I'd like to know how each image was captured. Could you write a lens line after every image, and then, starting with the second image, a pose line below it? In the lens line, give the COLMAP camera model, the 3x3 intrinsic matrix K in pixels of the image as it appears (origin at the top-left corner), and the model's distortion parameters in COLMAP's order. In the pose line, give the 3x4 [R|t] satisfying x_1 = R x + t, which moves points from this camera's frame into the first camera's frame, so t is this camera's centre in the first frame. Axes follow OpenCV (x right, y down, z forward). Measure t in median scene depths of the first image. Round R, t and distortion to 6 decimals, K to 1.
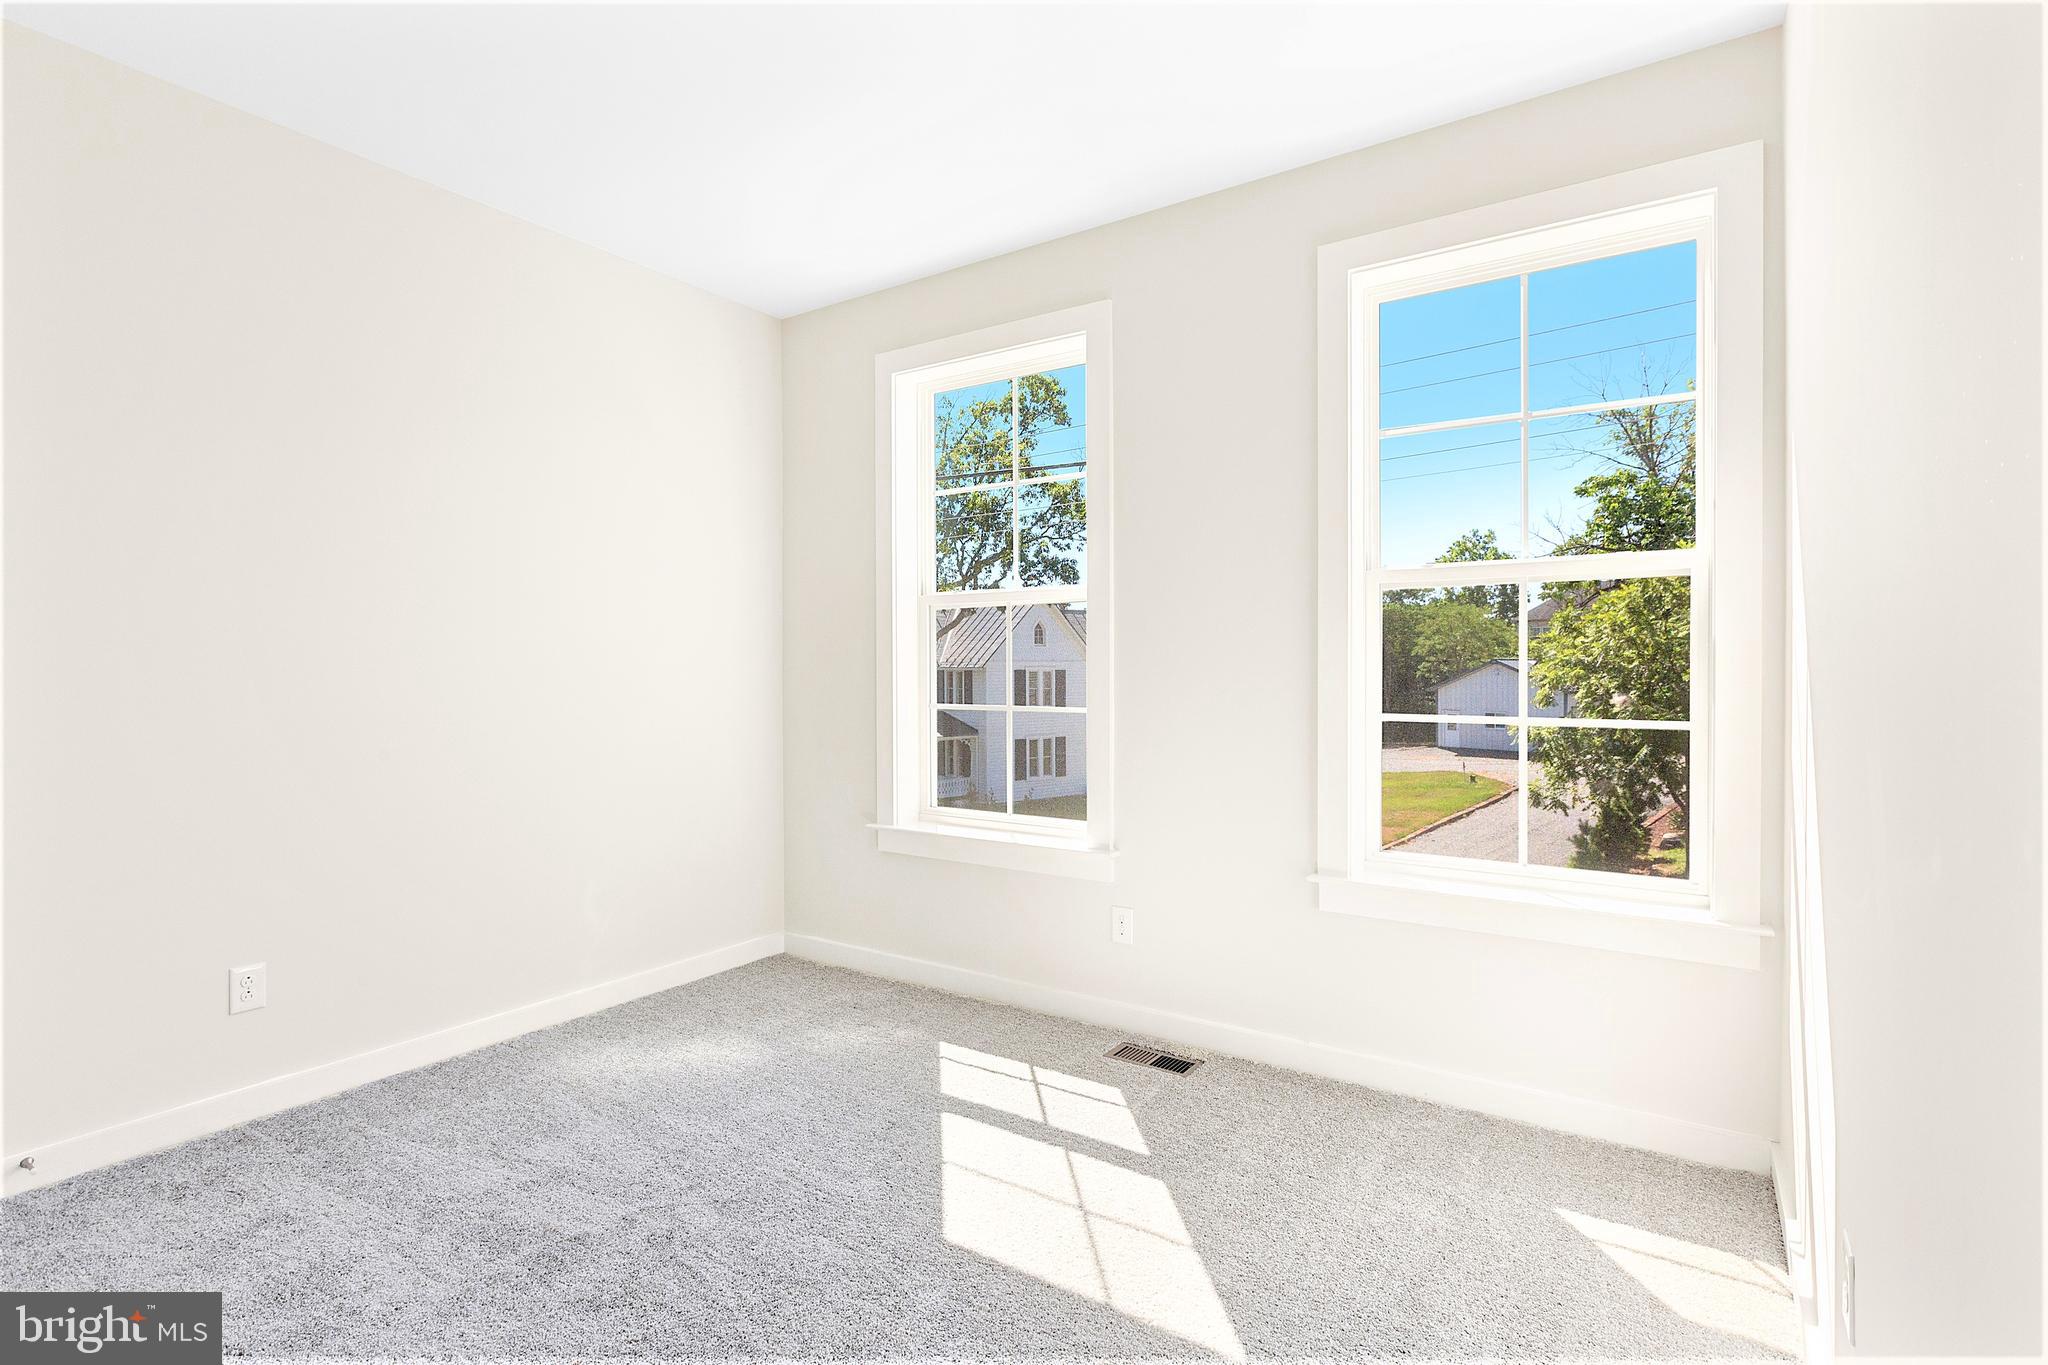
lens RADIAL K [[989.0, 0, 1013.6], [0, 989.0, 664.6], [0, 0, 1]] dist [0.001537, 0.000680]
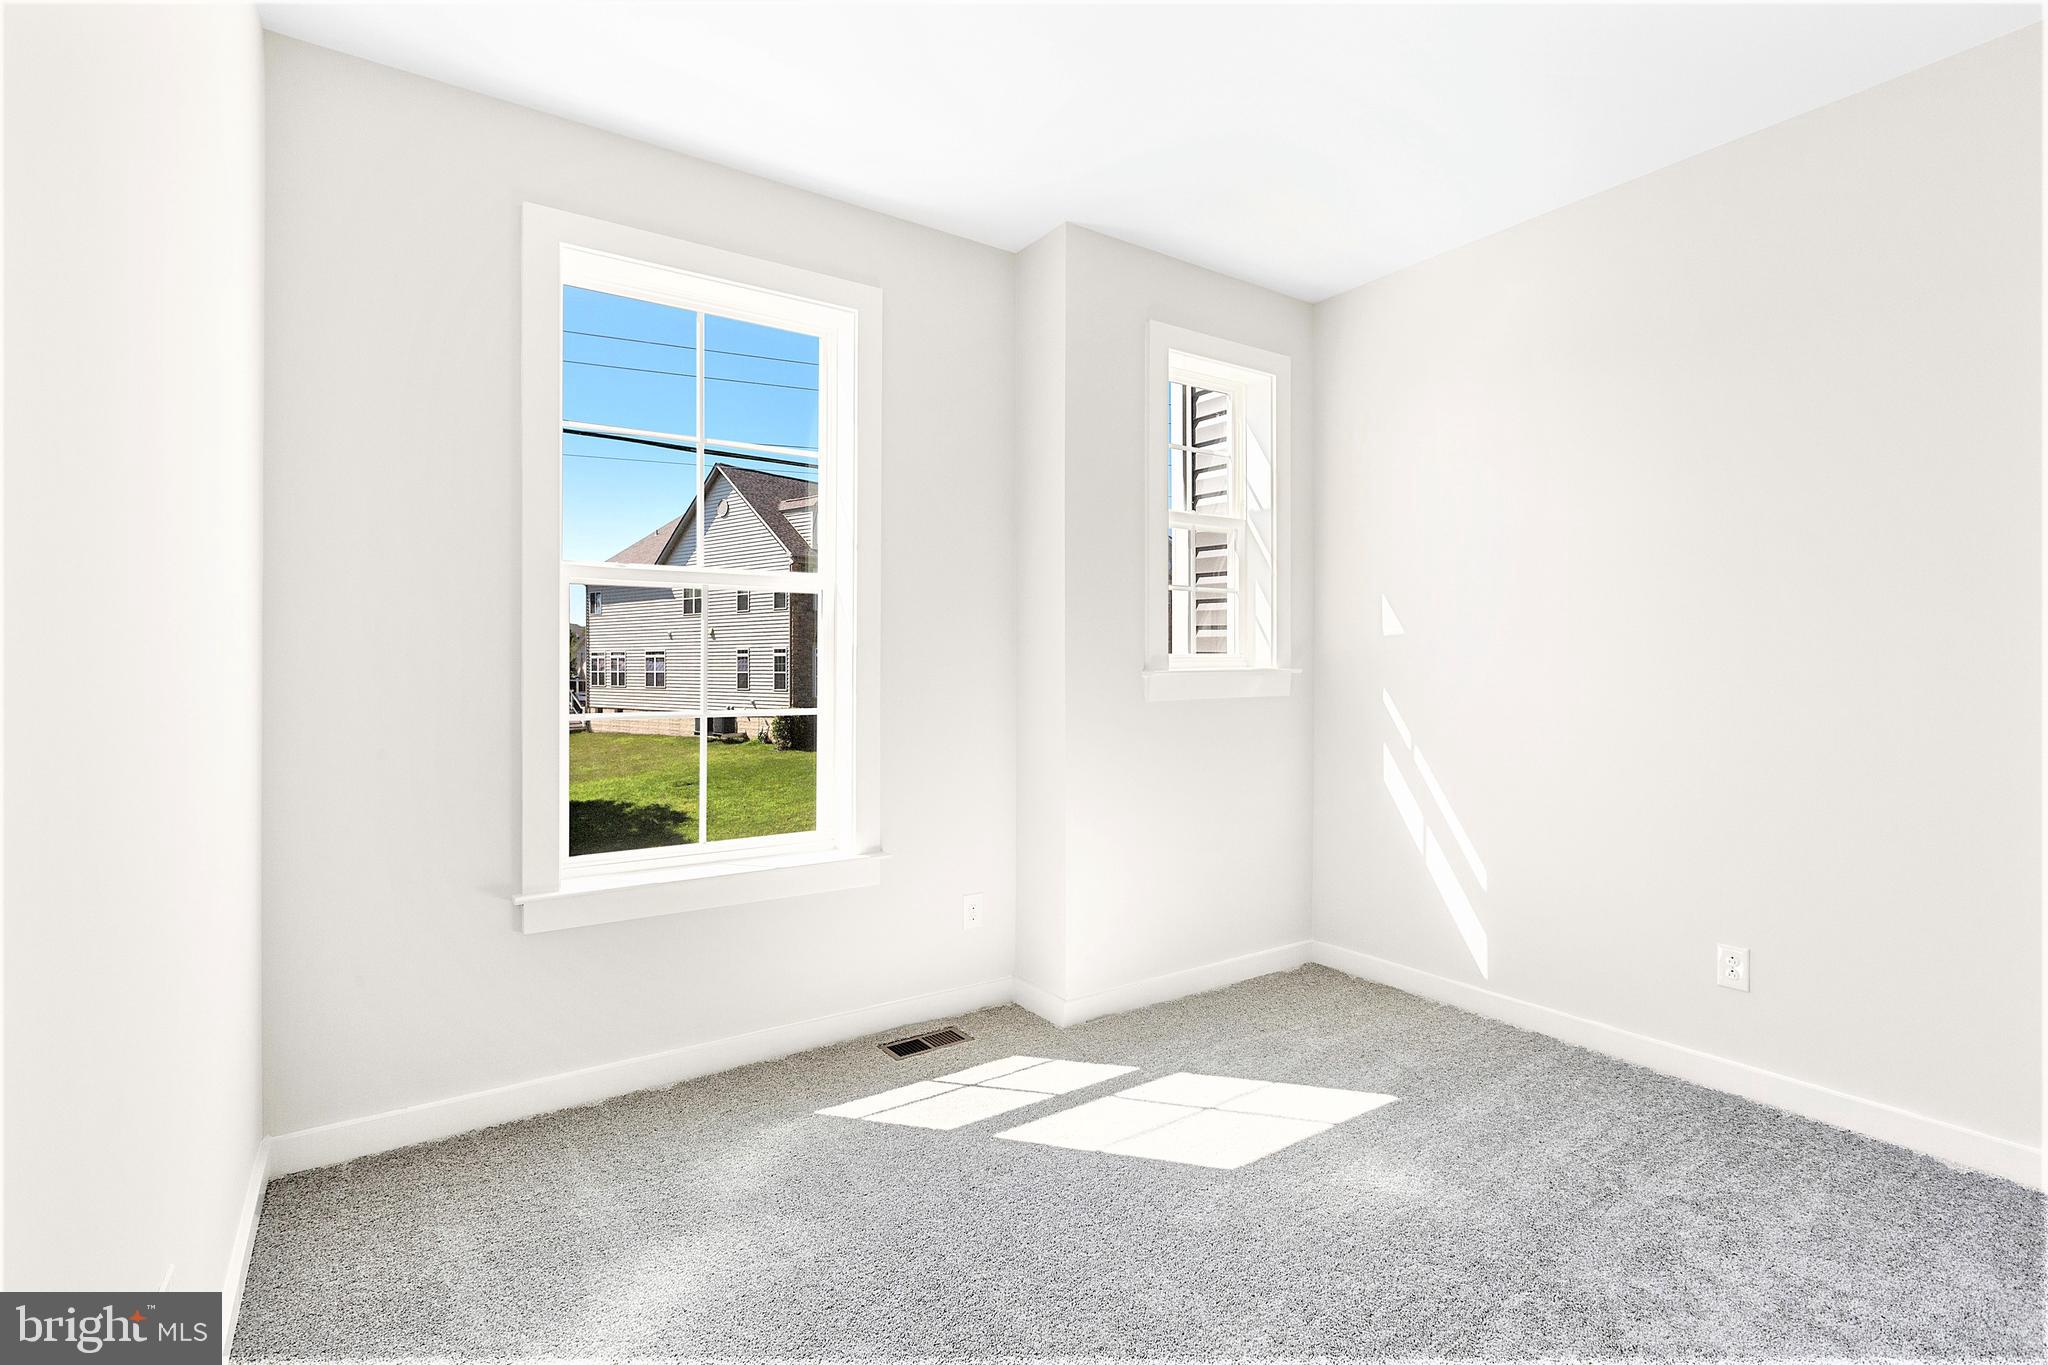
lens RADIAL K [[989.0, 0, 1013.6], [0, 989.0, 664.6], [0, 0, 1]] dist [0.001537, 0.000680]
pose [[0.357444, 0.002742, 0.933931, -0.680997], [-0.000454, 0.999996, -0.002762, 0.005268], [-0.933934, 0.000563, 0.357444, 0.467026]]
